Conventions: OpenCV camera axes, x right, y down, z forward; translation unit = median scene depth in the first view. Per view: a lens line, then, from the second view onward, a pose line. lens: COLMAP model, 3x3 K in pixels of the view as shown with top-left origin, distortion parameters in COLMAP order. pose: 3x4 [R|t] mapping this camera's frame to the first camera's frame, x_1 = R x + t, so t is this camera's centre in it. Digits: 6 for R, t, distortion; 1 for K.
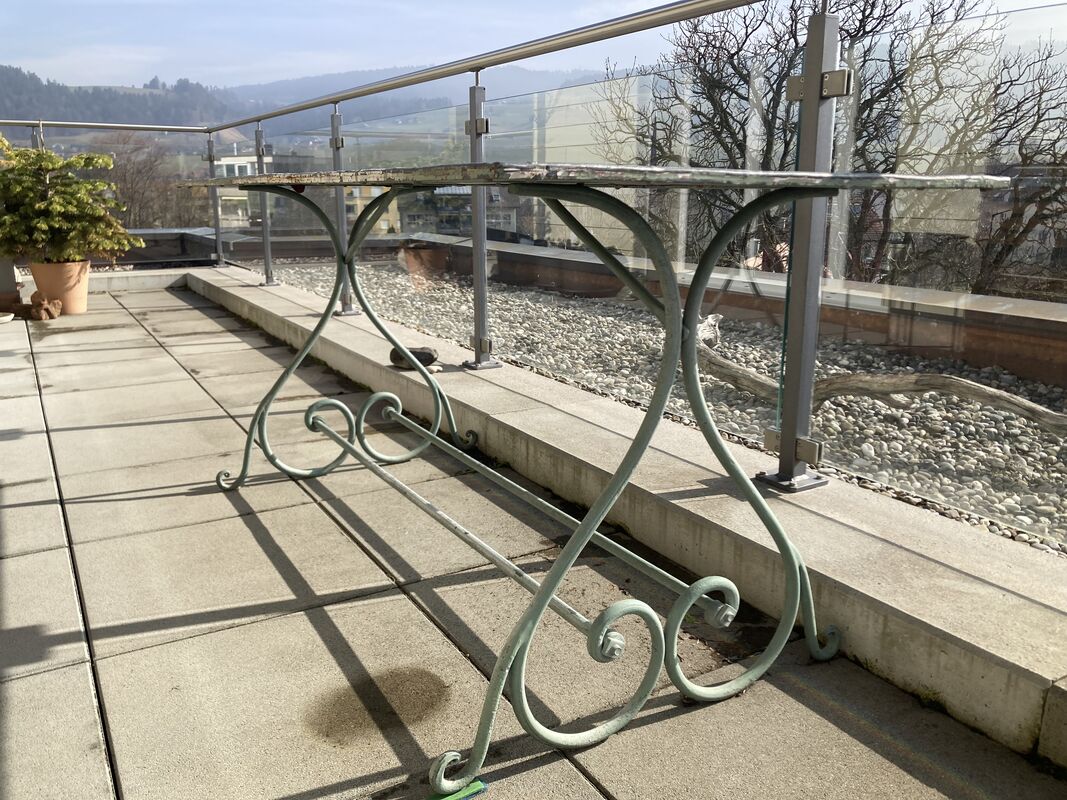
lens RADIAL K [[873.1, 0, 533.5], [0, 873.1, 400.0], [0, 0, 1]] dist [0.002817, -0.001176]
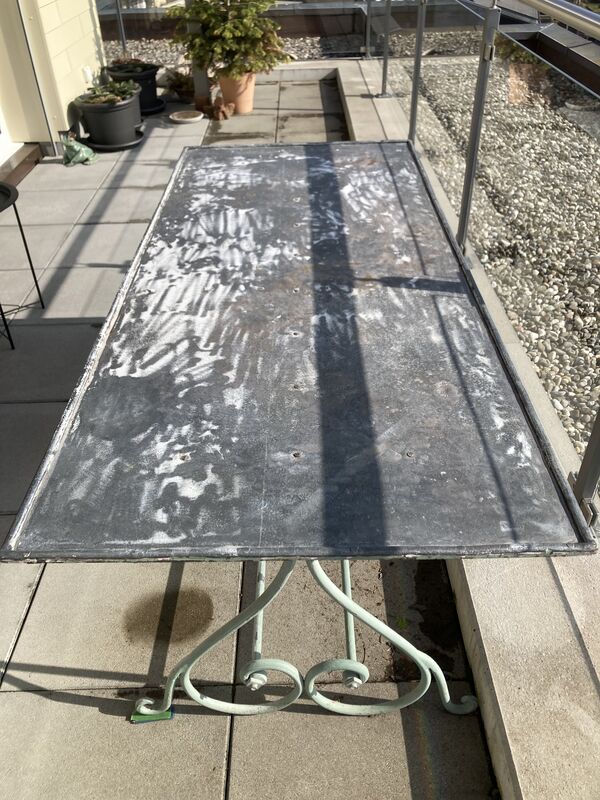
lens RADIAL K [[654.6, 0, 300.0], [0, 654.6, 400.0], [0, 0, 1]] dist [0.002817, -0.001176]
pose [[0.862263, 0.287216, -0.417145, 0.120906], [-0.089565, 0.897140, 0.432570, -0.159891], [0.498479, -0.335628, 0.799295, 0.074460]]
